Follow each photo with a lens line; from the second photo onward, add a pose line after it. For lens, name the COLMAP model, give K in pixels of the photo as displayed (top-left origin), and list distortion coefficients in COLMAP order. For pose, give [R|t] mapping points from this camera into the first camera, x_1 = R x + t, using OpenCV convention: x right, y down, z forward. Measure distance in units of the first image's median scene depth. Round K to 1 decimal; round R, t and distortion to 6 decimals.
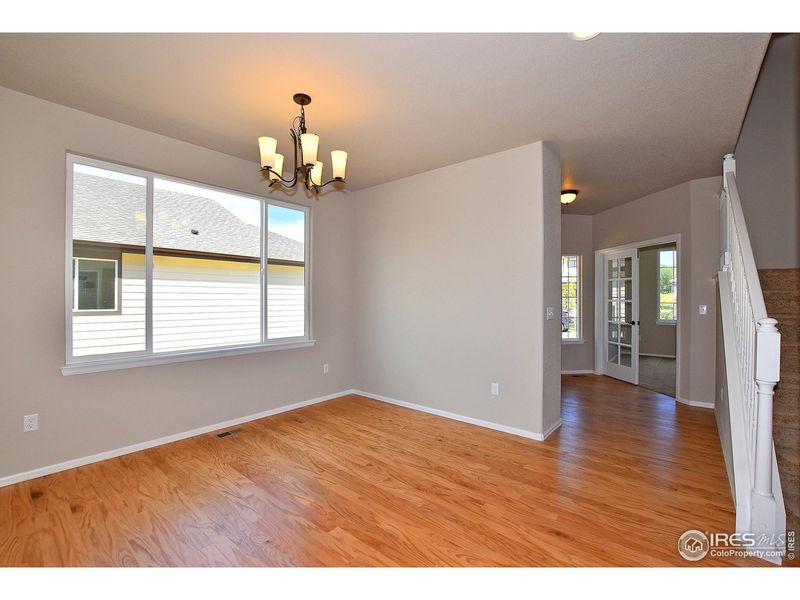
lens RADIAL K [[358.8, 0, 401.4], [0, 358.8, 302.4], [0, 0, 1]] dist [-0.025123, 0.002387]
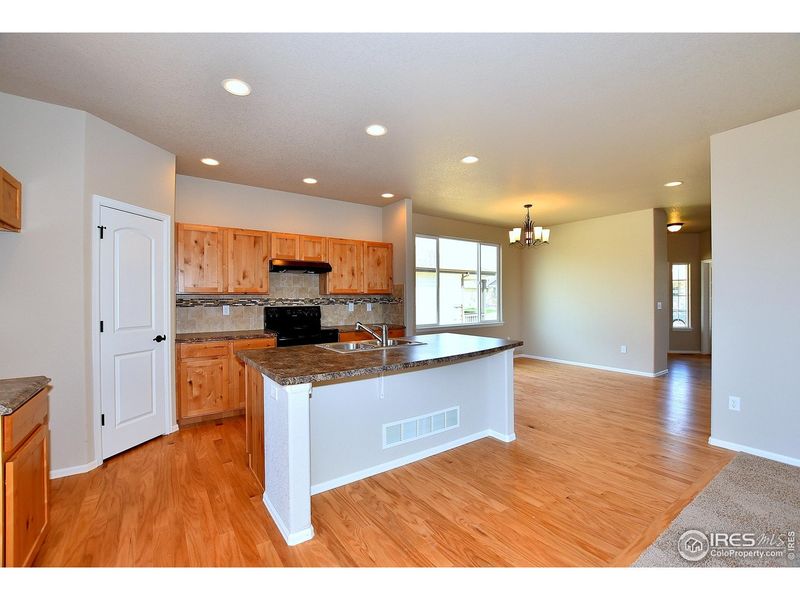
lens RADIAL K [[358.8, 0, 401.4], [0, 358.8, 299.9], [0, 0, 1]] dist [-0.025123, 0.002387]
pose [[0.967523, -0.001975, -0.252777, -0.384912], [0.001908, 0.999998, -0.000509, 0.000748], [0.252777, 0.000010, 0.967524, -1.054368]]
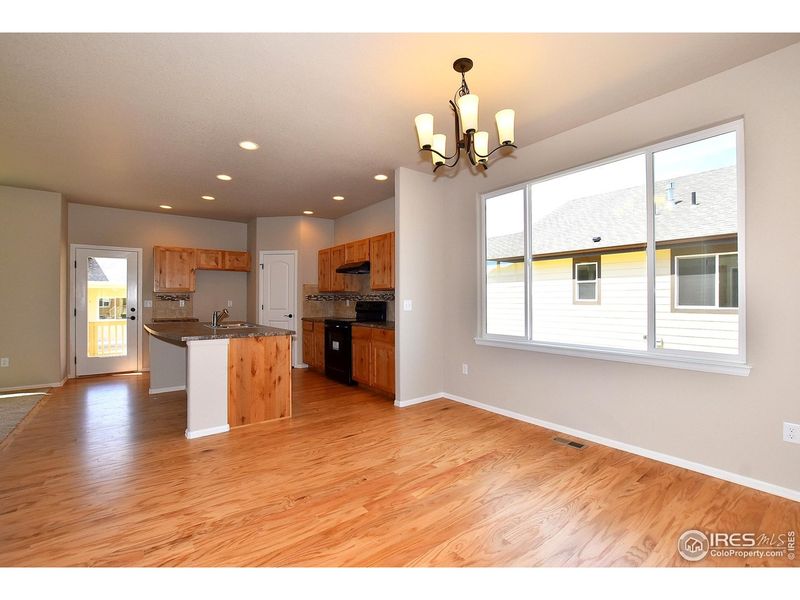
lens RADIAL K [[358.8, 0, 397.8], [0, 358.8, 299.9], [0, 0, 1]] dist [-0.025123, 0.002387]
pose [[-0.222800, -0.000828, -0.974864, 0.518373], [-0.008518, 0.999963, 0.001097, 0.017121], [0.974827, 0.008548, -0.222799, 0.854237]]
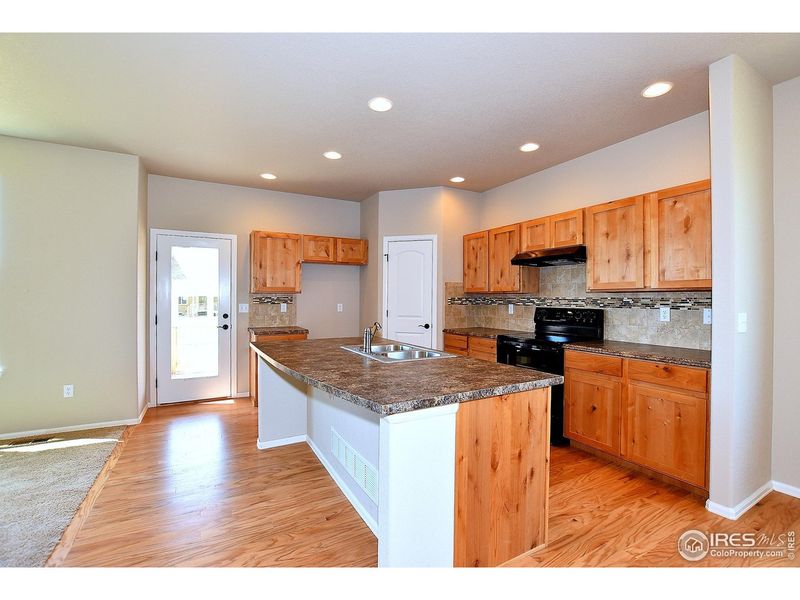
lens RADIAL K [[358.8, 0, 397.4], [0, 358.8, 299.7], [0, 0, 1]] dist [-0.025123, 0.002387]
pose [[-0.362399, 0.002263, -0.932020, 0.079534], [-0.012491, 0.999895, 0.007285, -0.002258], [0.931939, 0.014282, -0.362333, 0.220173]]
